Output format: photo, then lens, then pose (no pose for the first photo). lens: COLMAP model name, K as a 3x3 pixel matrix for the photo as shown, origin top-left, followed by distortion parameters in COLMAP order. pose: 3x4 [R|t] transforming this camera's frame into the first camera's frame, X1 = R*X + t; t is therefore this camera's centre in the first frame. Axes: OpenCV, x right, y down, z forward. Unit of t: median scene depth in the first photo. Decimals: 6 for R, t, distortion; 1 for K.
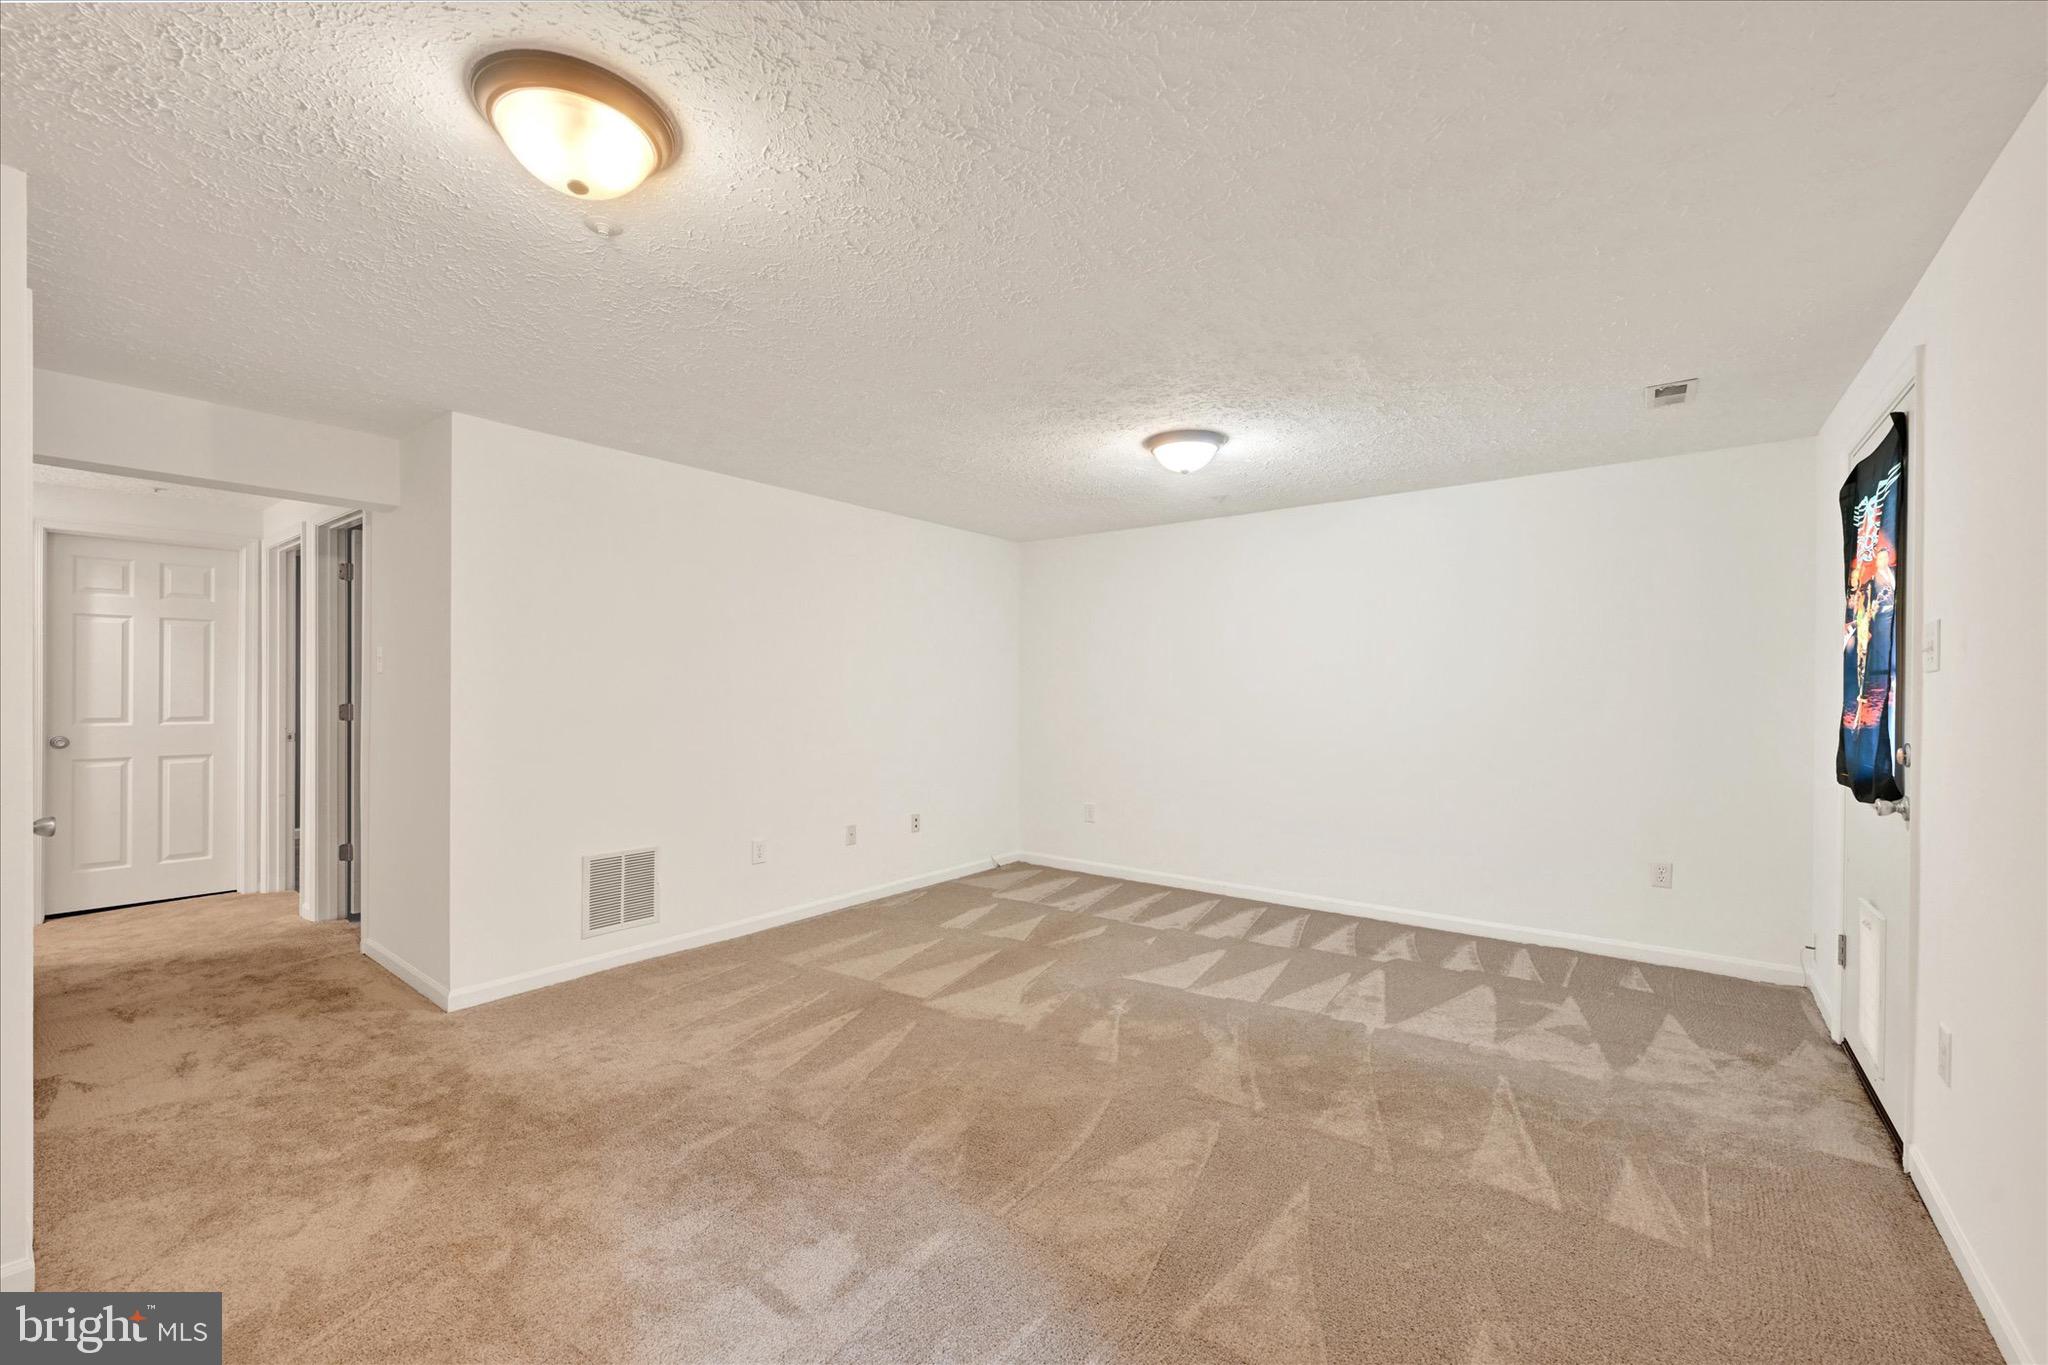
lens RADIAL K [[816.3, 0, 1024.0], [0, 816.3, 682.5], [0, 0, 1]] dist [0.001264, 0.000162]
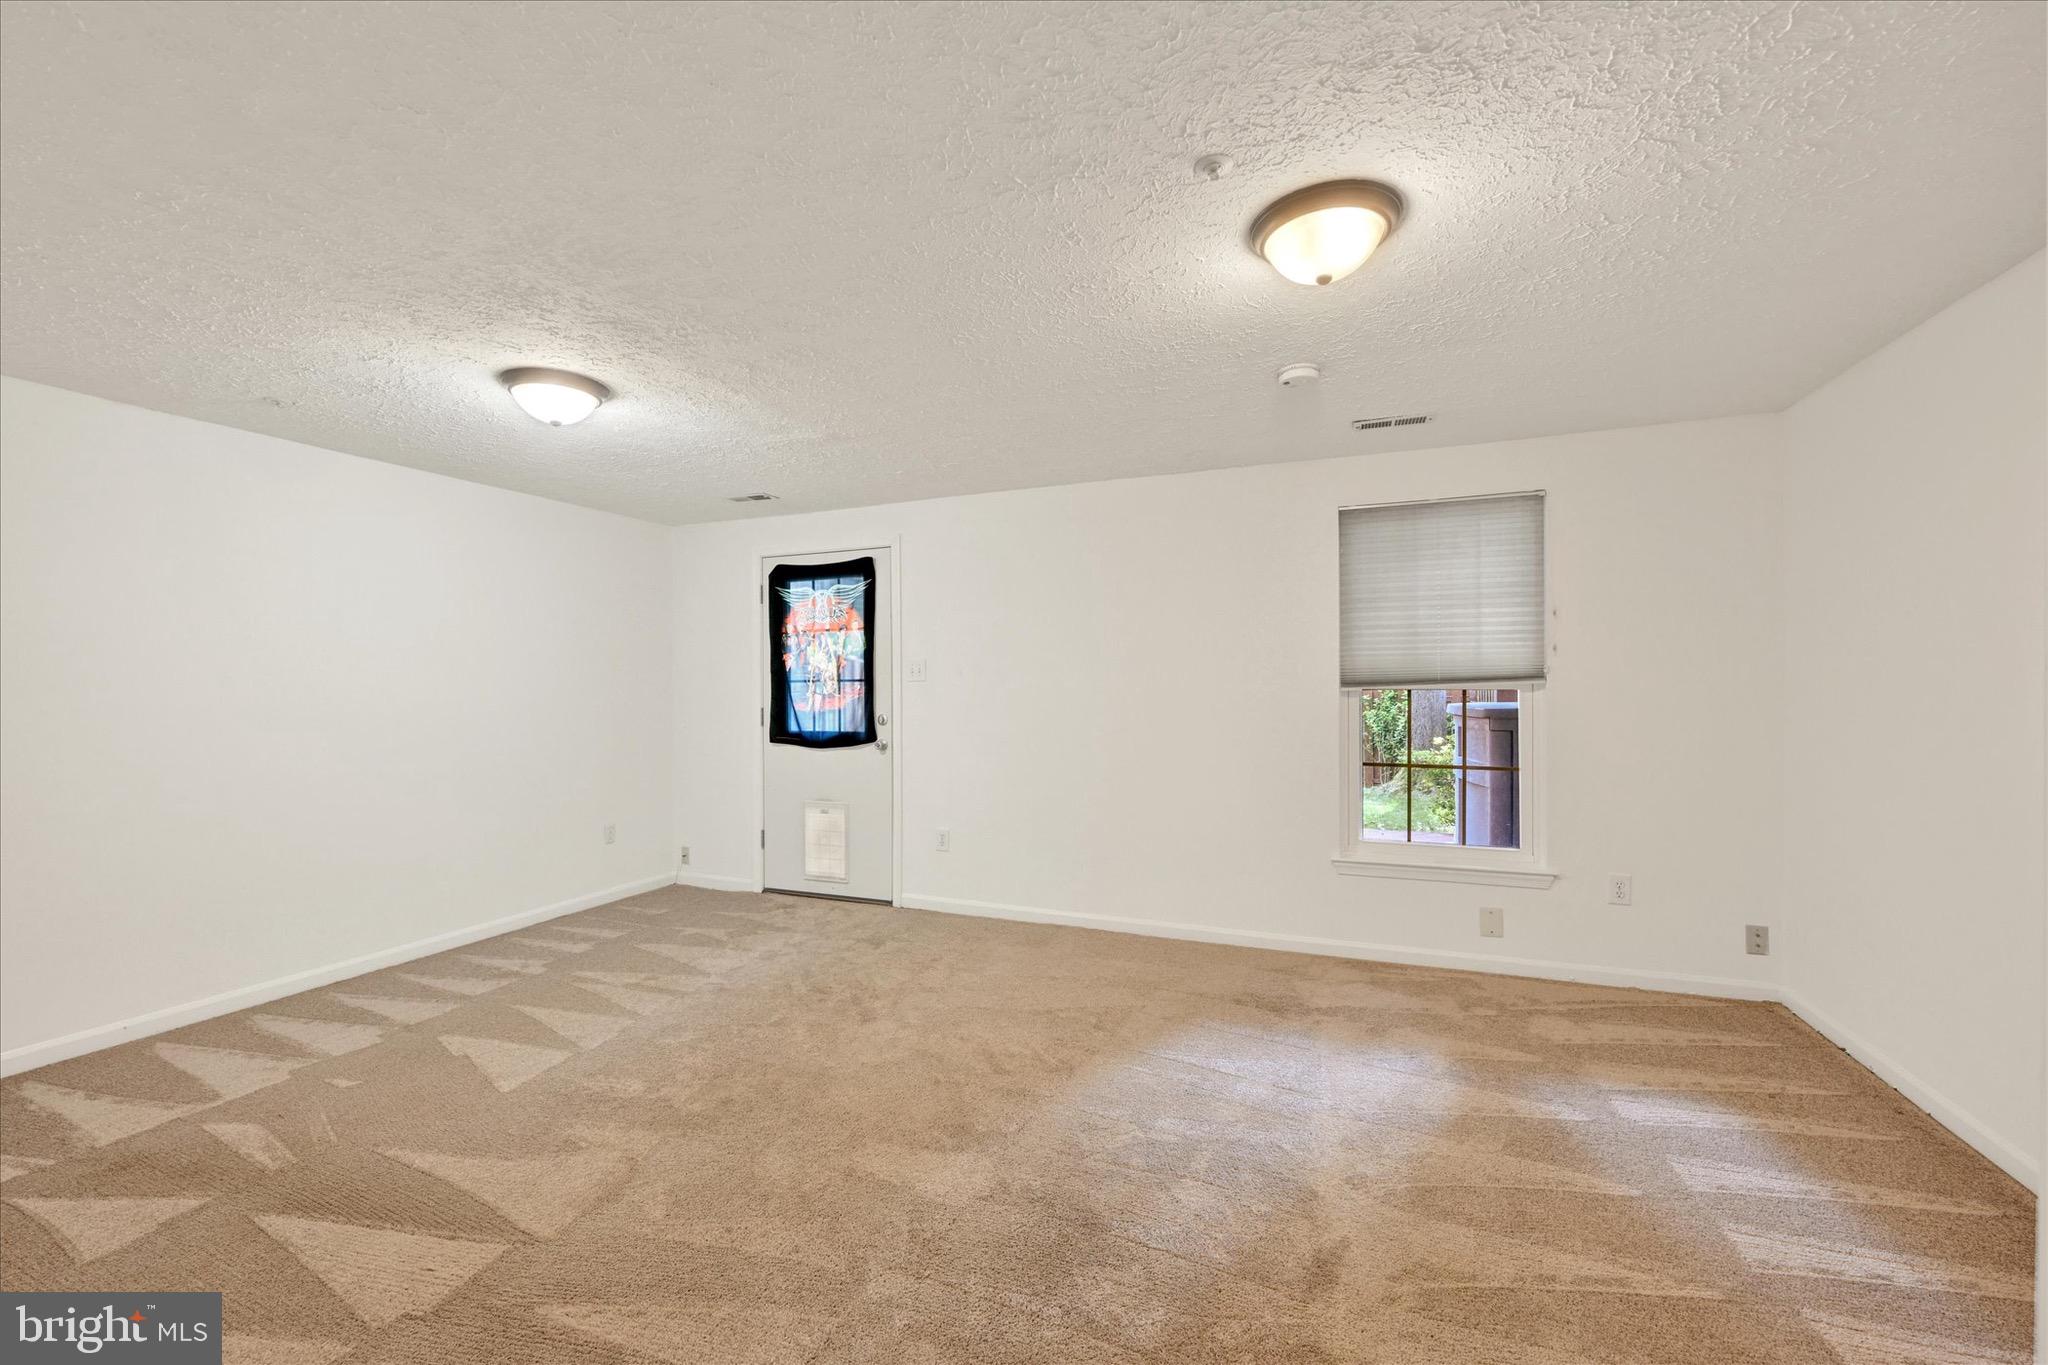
lens RADIAL K [[816.3, 0, 1024.0], [0, 816.3, 682.5], [0, 0, 1]] dist [0.001264, 0.000162]
pose [[-0.269738, 0.016773, 0.962788, -0.685602], [-0.006144, 0.999798, -0.019139, 0.014246], [-0.962914, -0.011078, -0.269580, 0.749393]]
